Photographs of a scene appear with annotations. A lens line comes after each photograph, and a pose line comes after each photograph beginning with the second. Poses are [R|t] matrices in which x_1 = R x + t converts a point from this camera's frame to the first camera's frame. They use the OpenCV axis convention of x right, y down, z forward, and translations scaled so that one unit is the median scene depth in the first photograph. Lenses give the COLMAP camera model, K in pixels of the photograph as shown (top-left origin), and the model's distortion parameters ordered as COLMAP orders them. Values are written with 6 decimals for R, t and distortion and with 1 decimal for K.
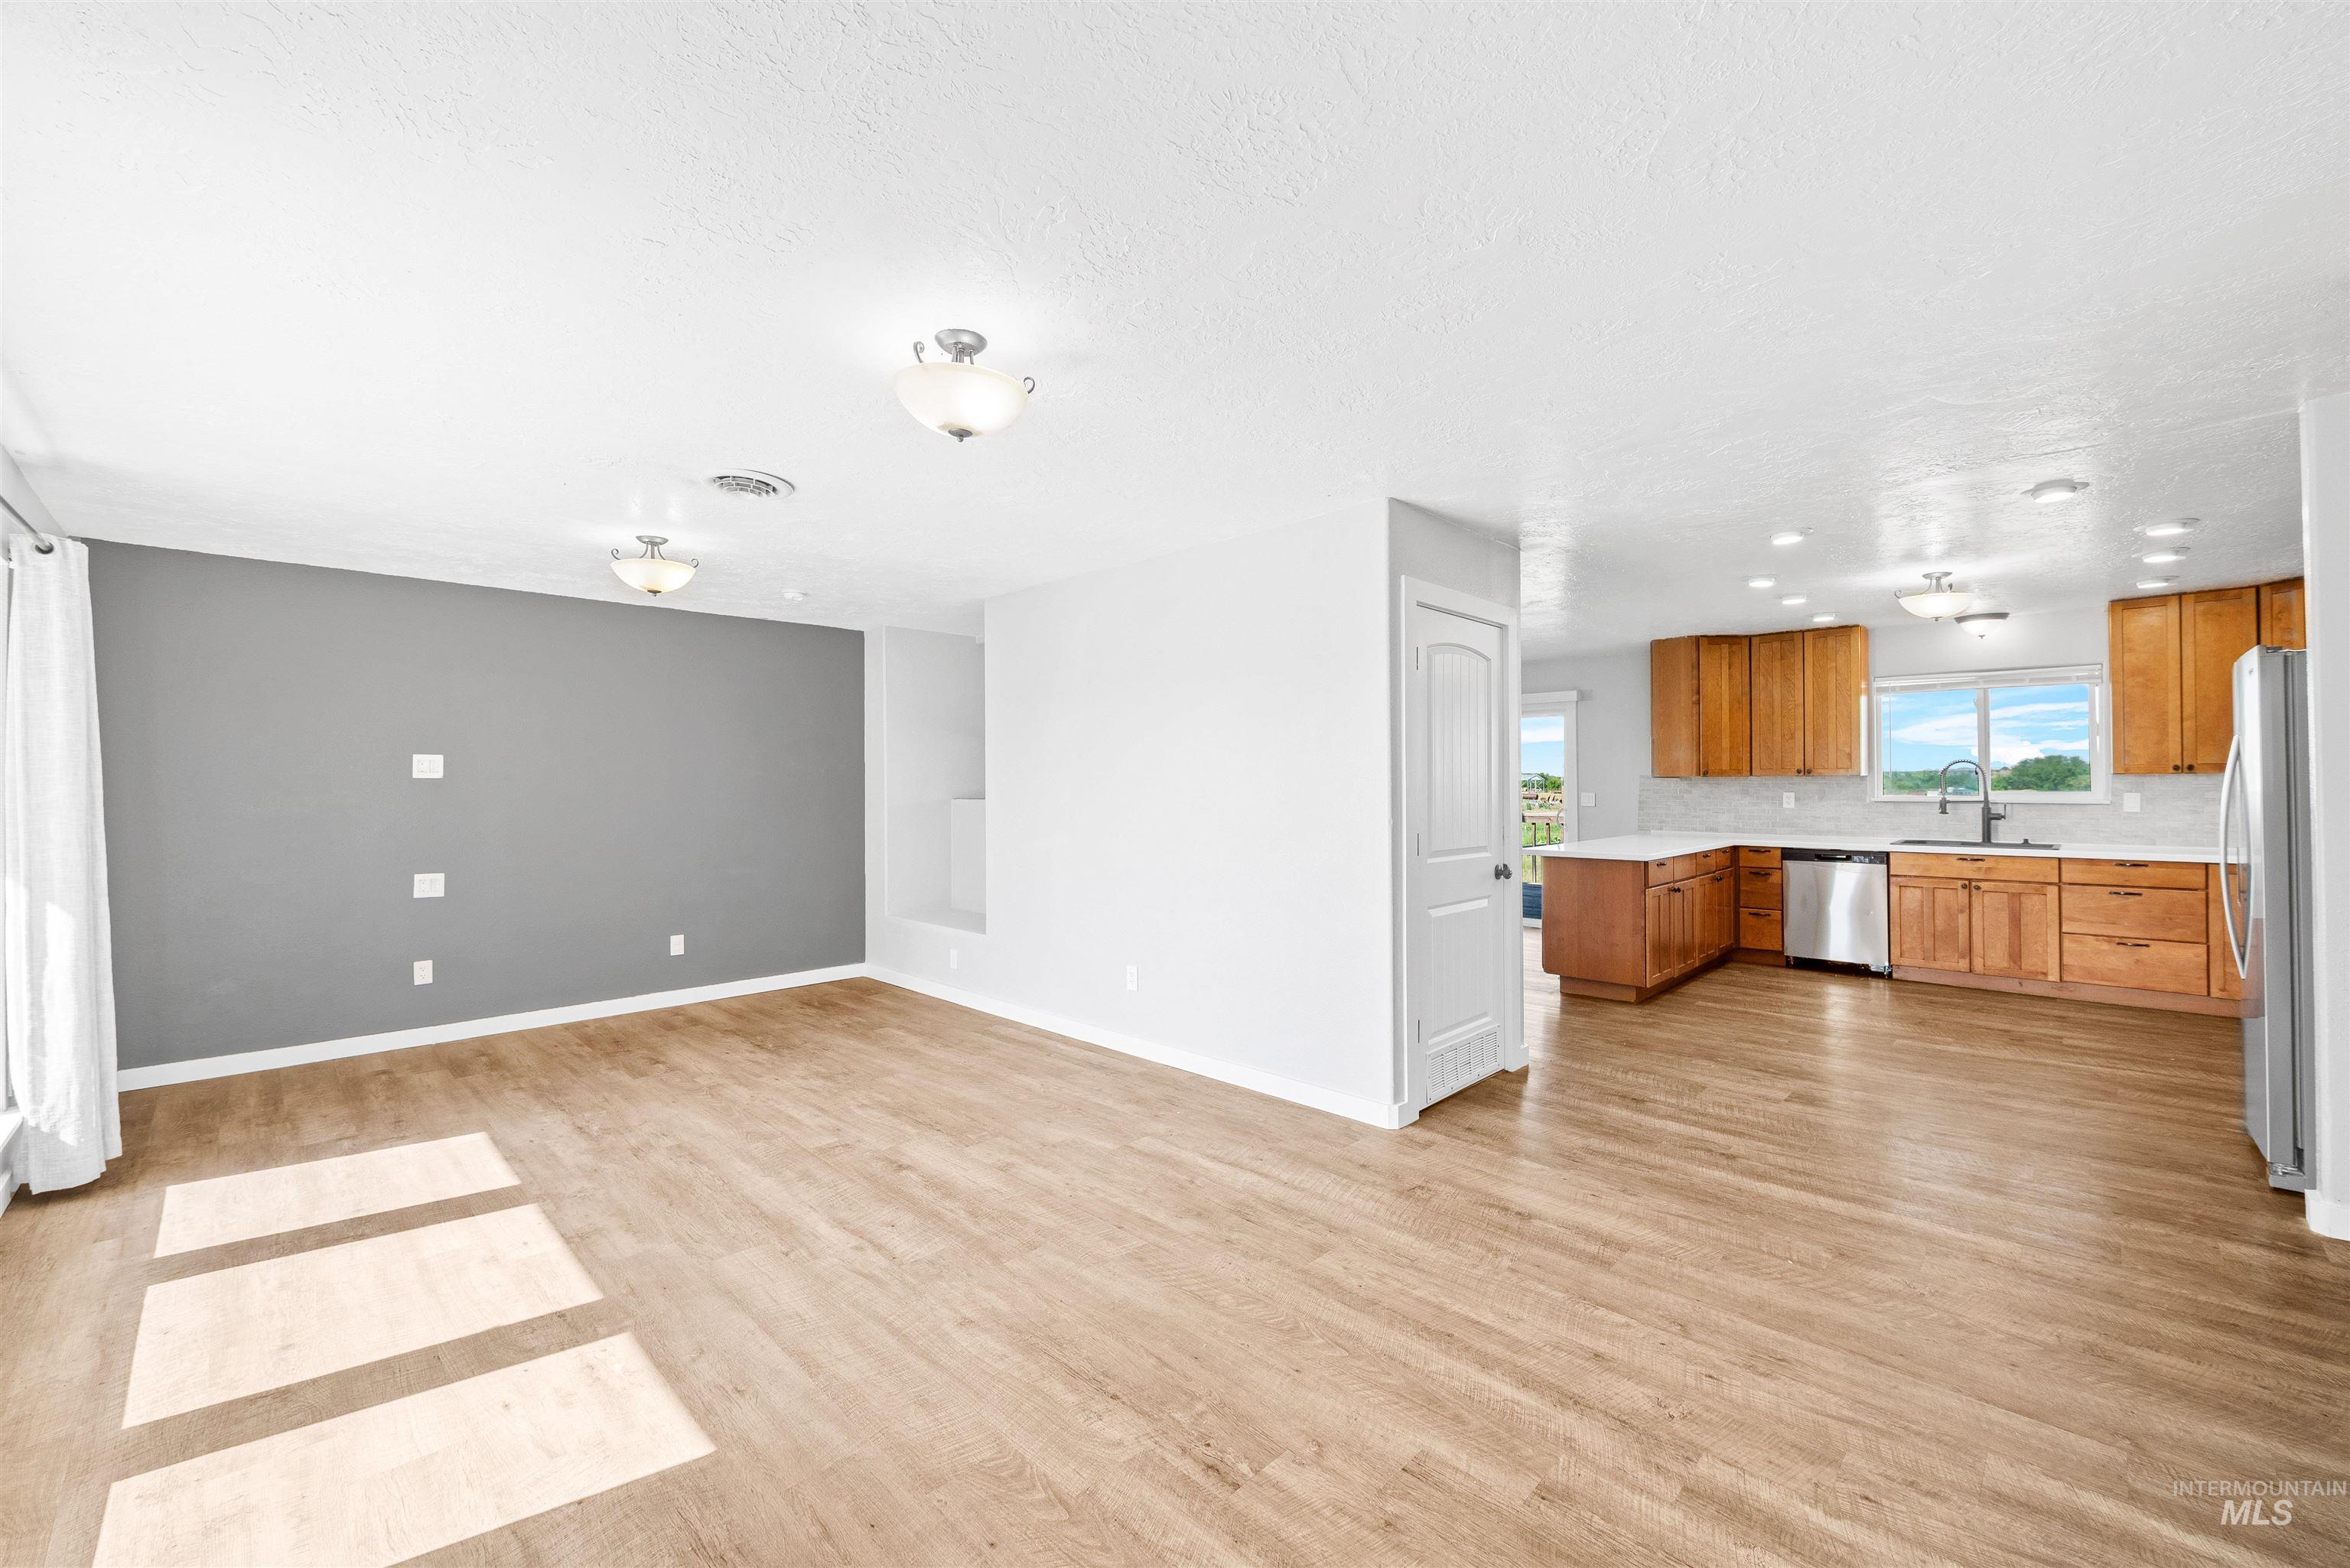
lens RADIAL K [[915.3, 0, 1186.3], [0, 915.3, 783.8], [0, 0, 1]] dist [-0.013054, 0.001721]
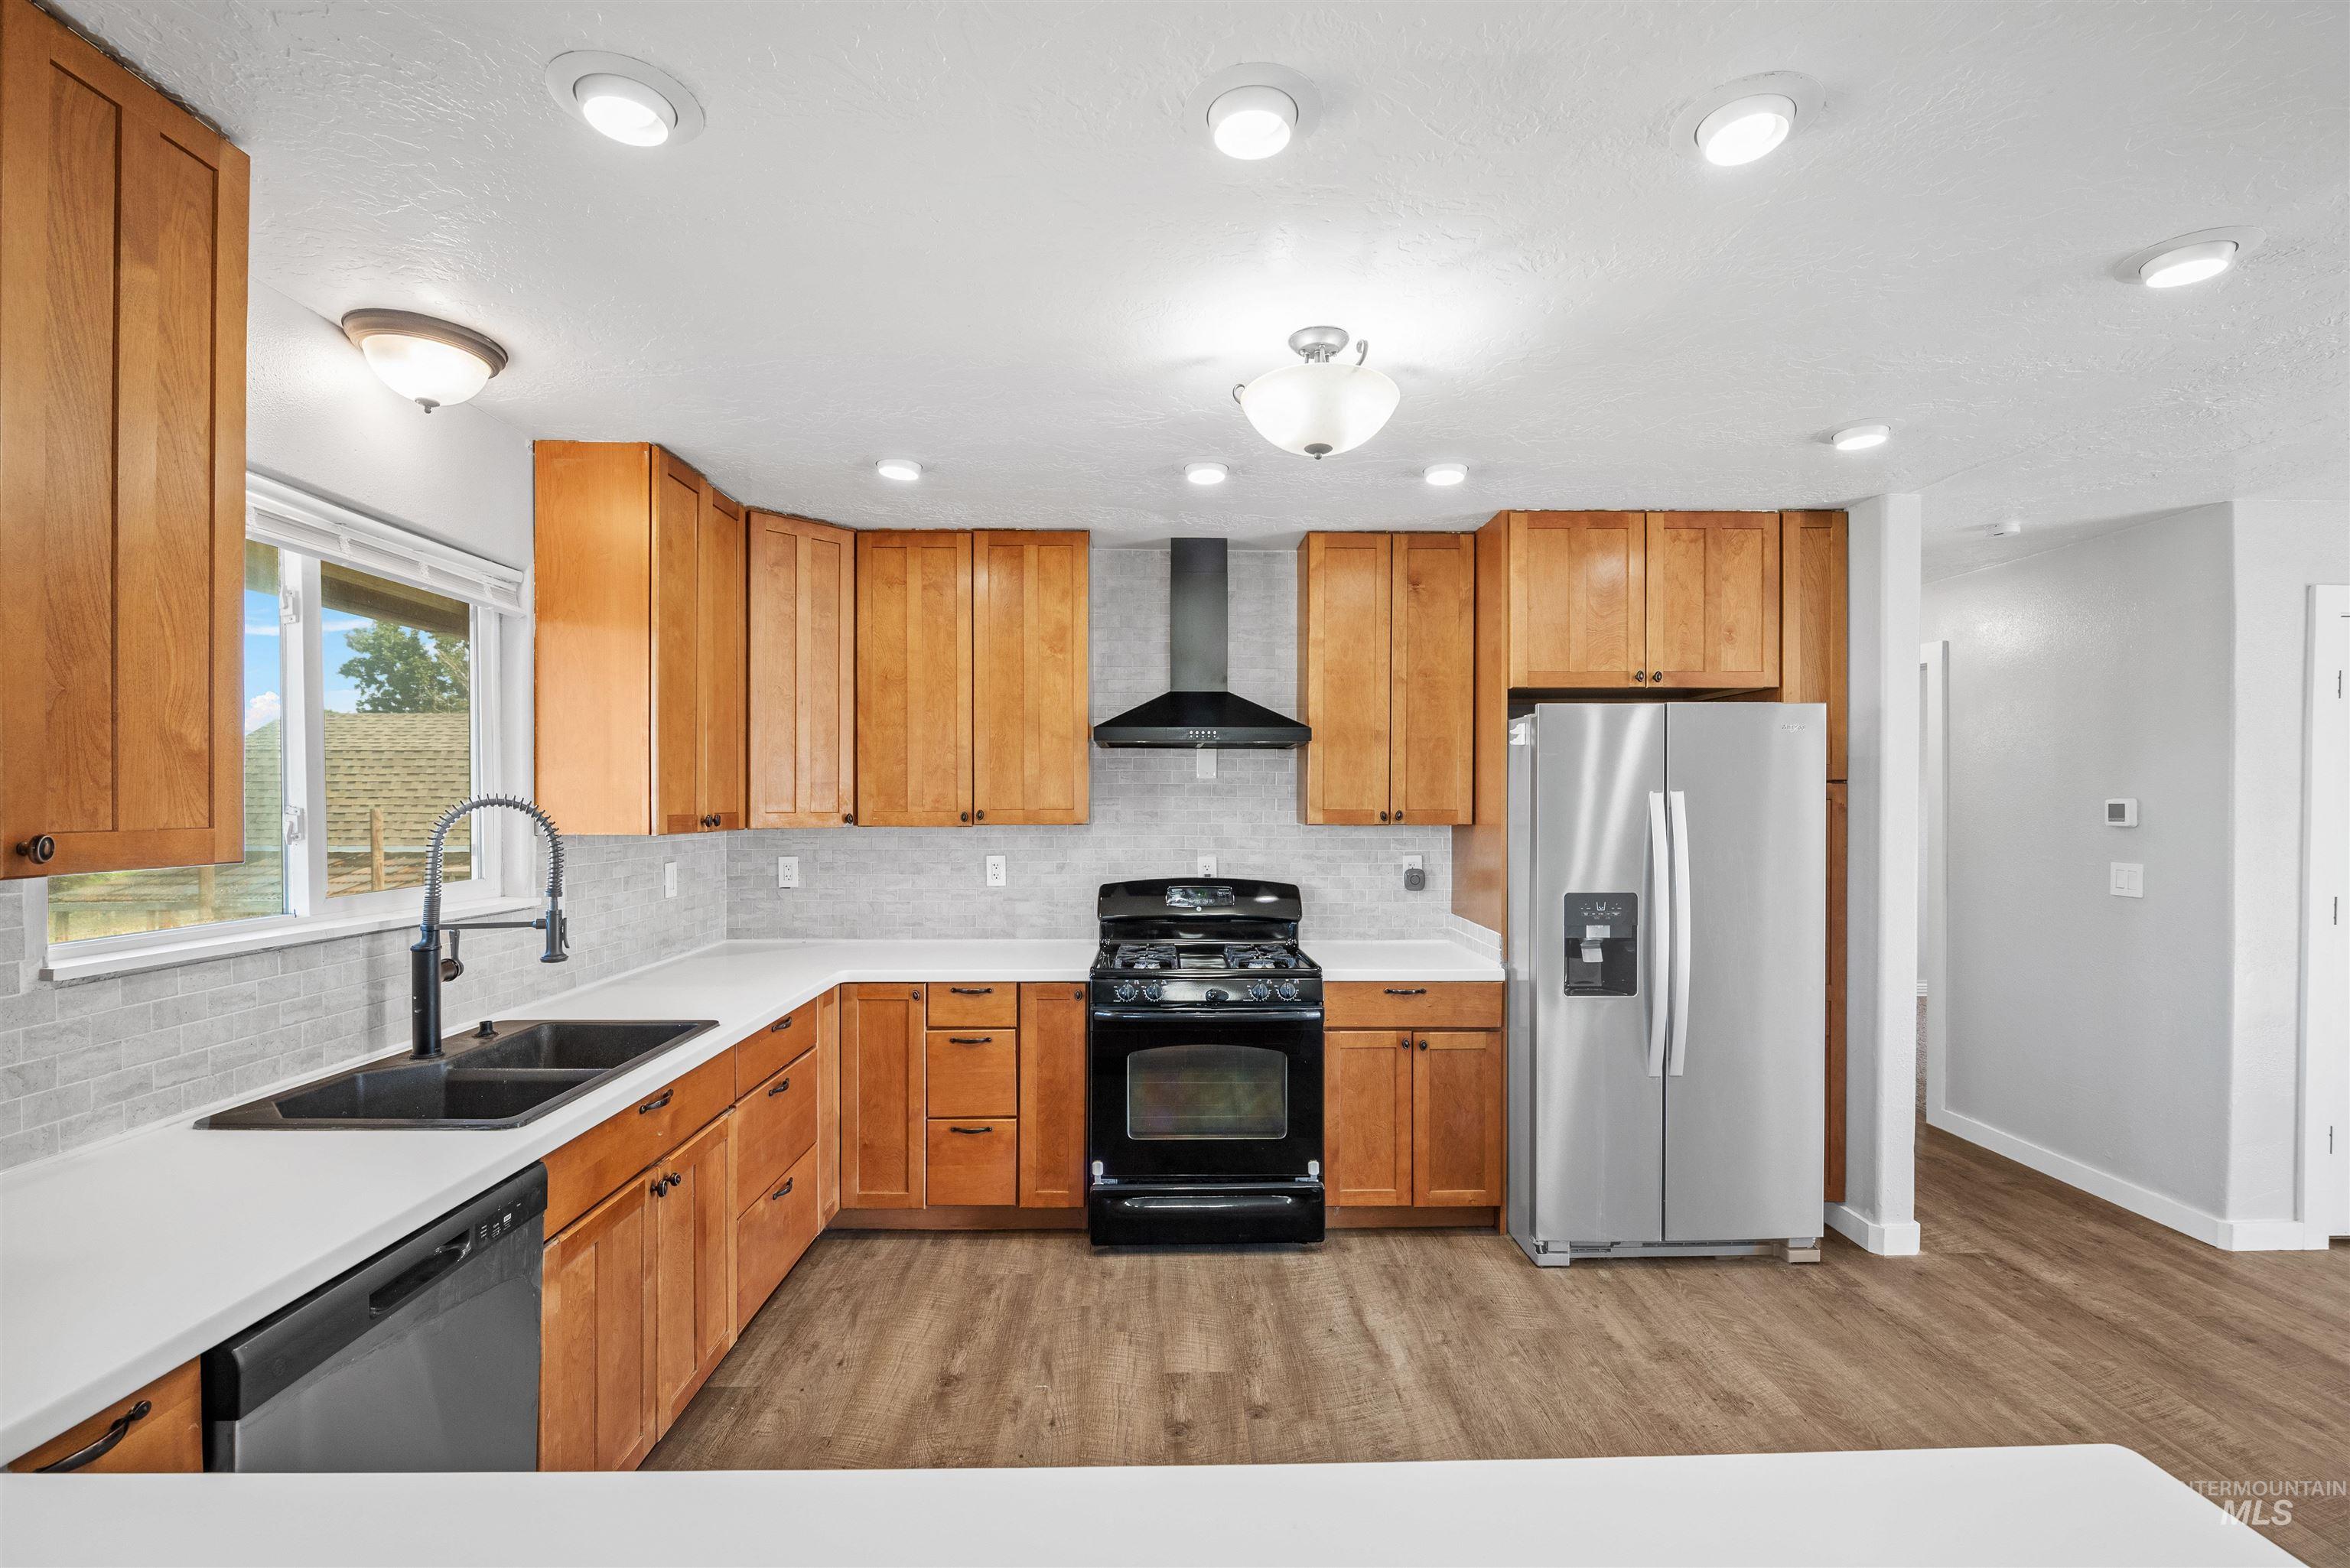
lens RADIAL K [[1048.4, 0, 1189.5], [0, 1048.4, 807.9], [0, 0, 1]] dist [-0.001602, -0.003029]
pose [[-0.725859, 0.001090, 0.687842, 0.440847], [0.004460, 0.999985, 0.003122, -0.022178], [-0.687829, 0.005334, -0.725854, 1.088700]]
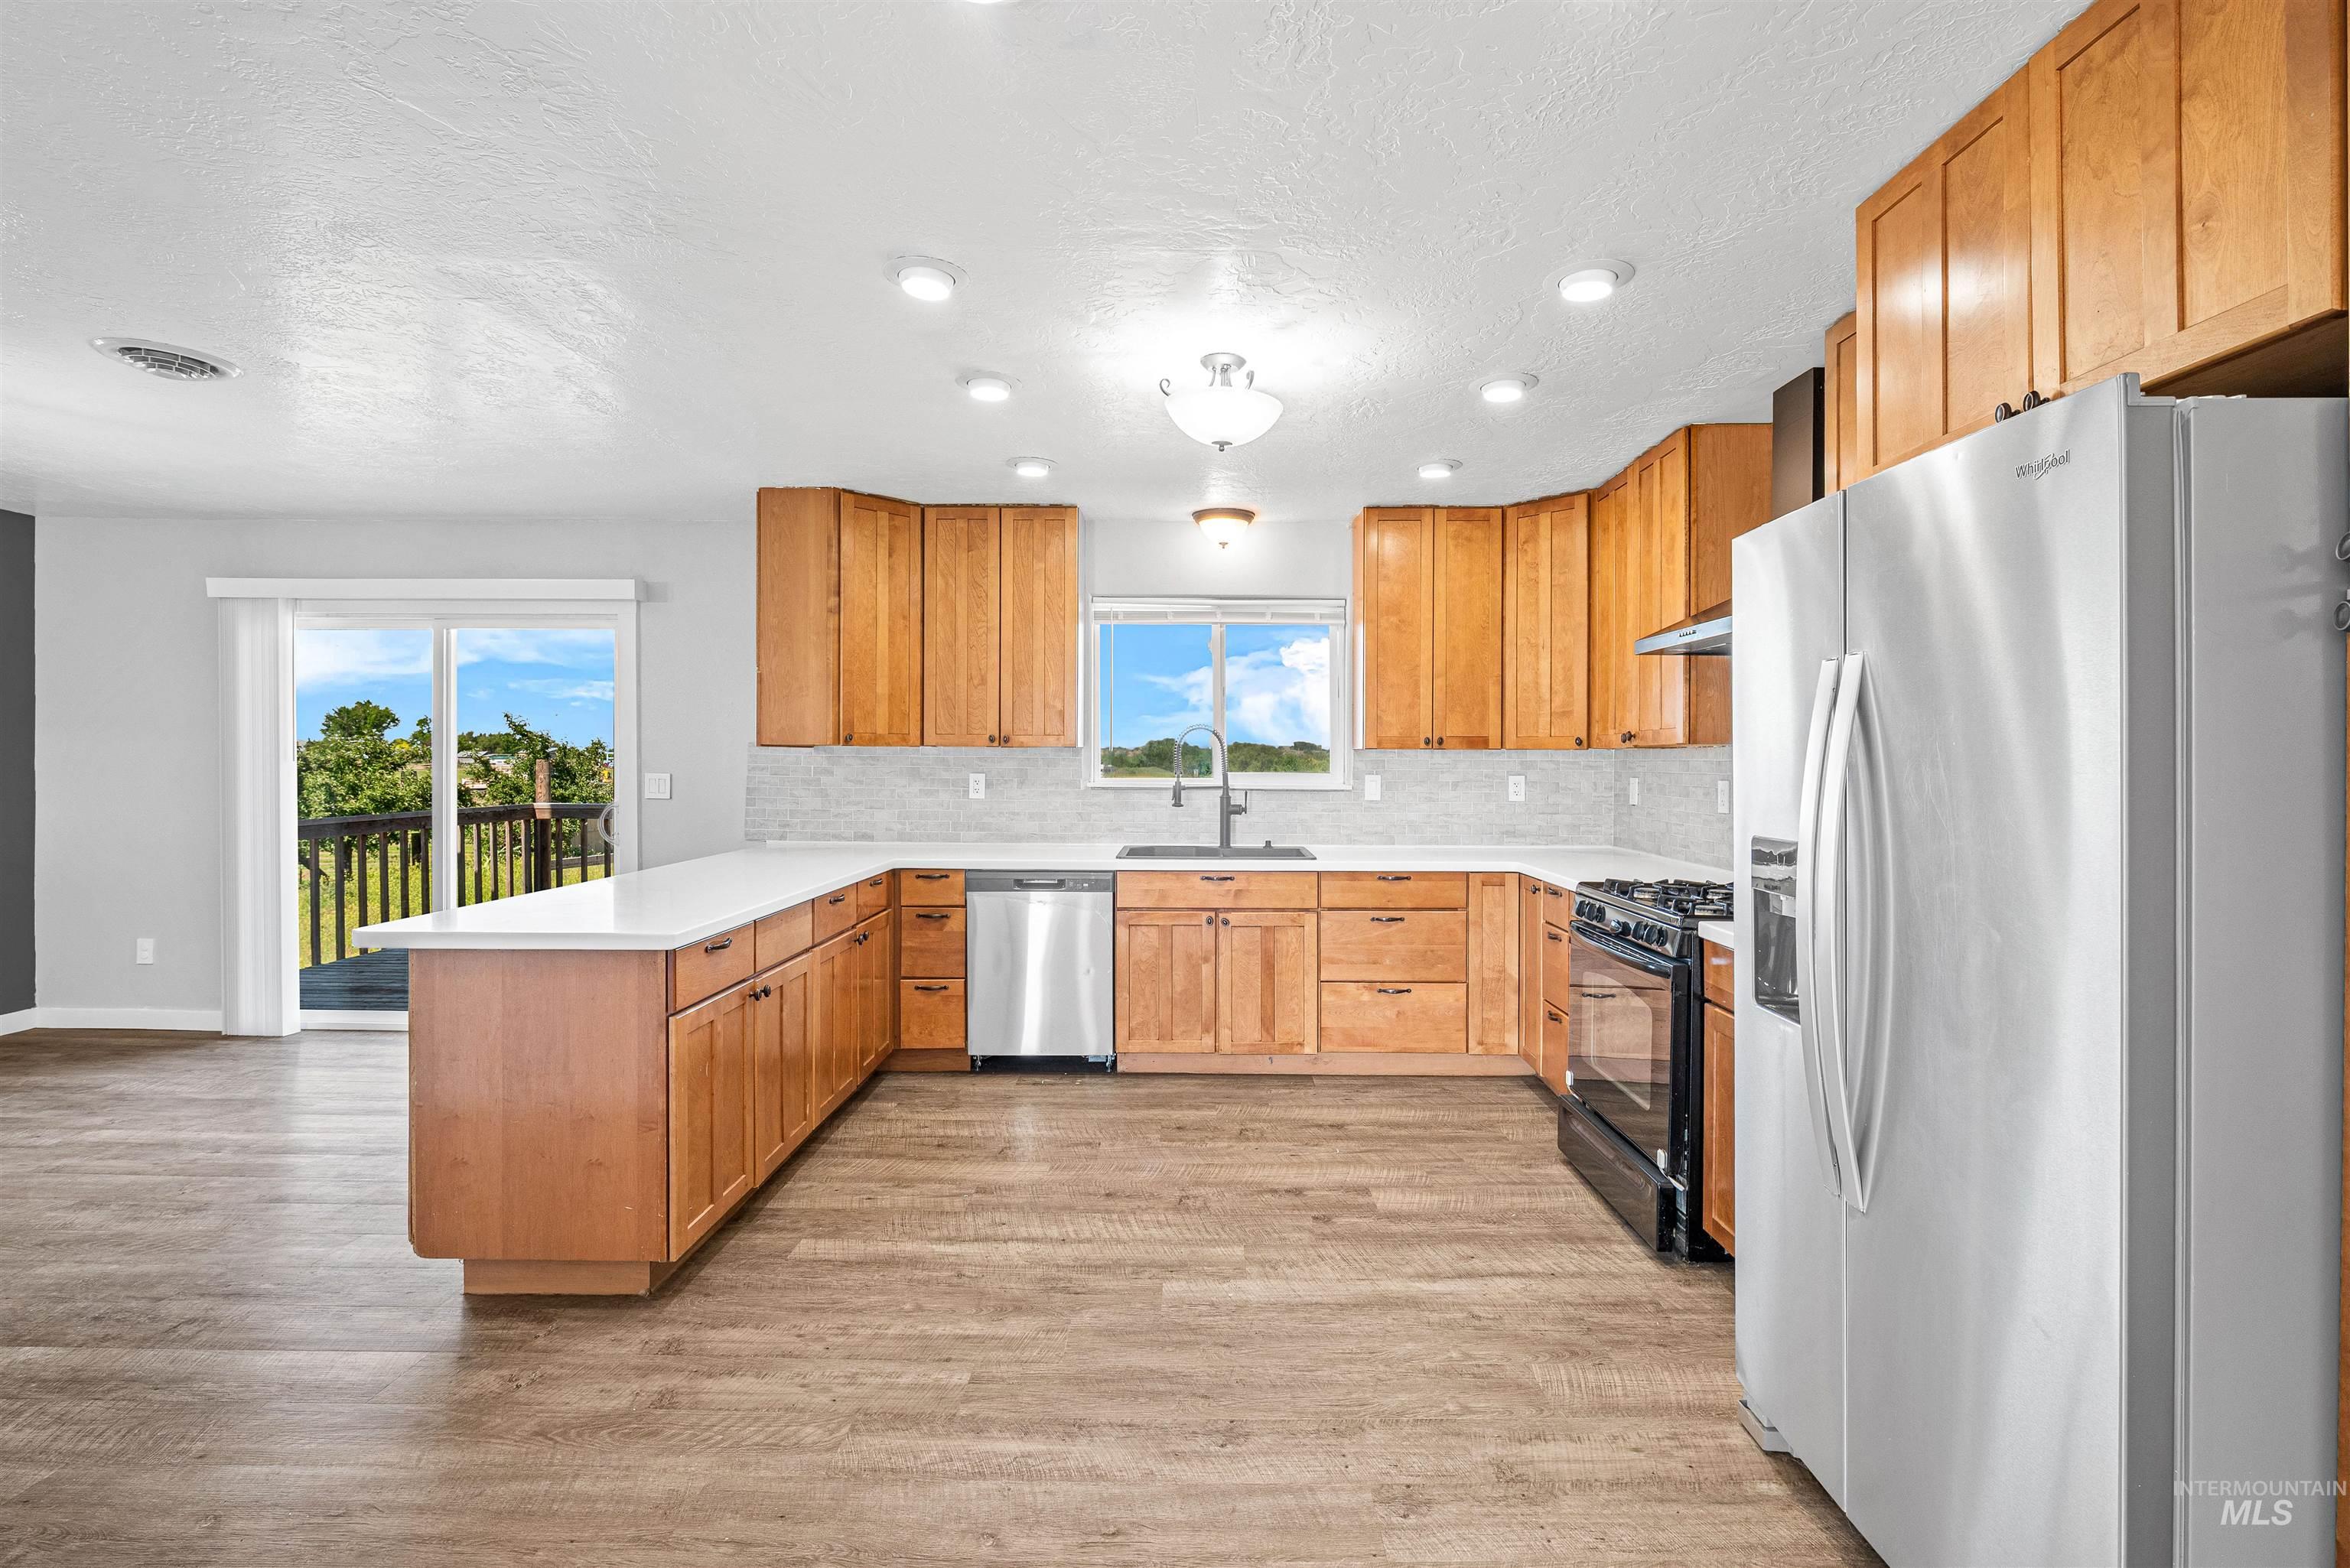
lens RADIAL K [[1048.4, 0, 1168.8], [0, 1048.4, 768.4], [0, 0, 1]] dist [-0.001602, -0.003029]
pose [[0.721296, 0.002199, 0.692623, 0.306987], [-0.008775, 0.999944, 0.005963, 0.000850], [-0.692571, -0.010379, 0.721275, 0.463616]]
